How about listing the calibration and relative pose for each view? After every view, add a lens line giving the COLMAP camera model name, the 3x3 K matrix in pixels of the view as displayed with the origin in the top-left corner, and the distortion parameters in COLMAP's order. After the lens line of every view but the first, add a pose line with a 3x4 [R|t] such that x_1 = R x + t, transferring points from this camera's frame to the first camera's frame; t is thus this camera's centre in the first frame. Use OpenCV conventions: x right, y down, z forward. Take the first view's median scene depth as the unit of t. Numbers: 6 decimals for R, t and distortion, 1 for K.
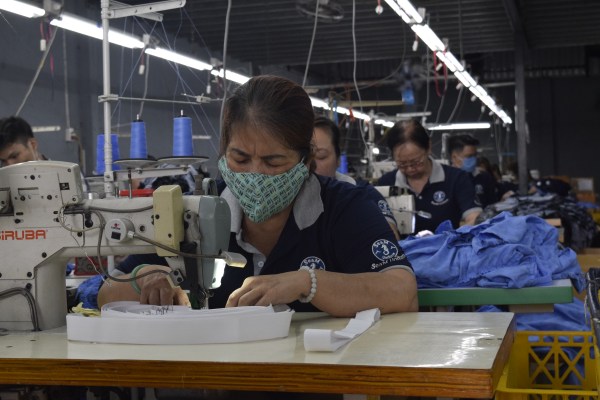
lens RADIAL K [[984.2, 0, 300.0], [0, 984.2, 200.0], [0, 0, 1]] dist [0.027336, 0.146333]
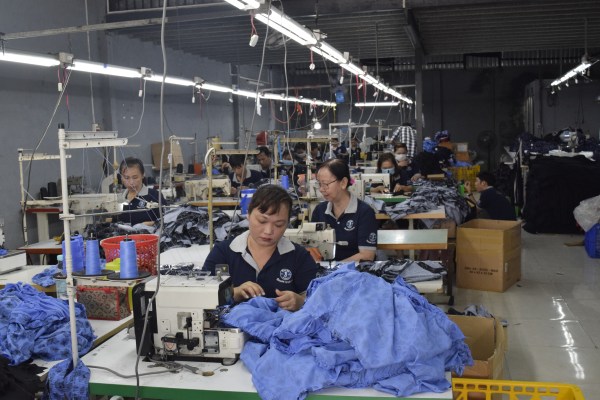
lens RADIAL K [[655.8, 0, 300.0], [0, 655.8, 200.0], [0, 0, 1]] dist [-0.022306, -0.028066]
pose [[0.999153, -0.006064, 0.040705, 0.017470], [0.001784, 0.994538, 0.104364, -0.068294], [-0.041115, -0.104203, 0.993706, 0.071535]]
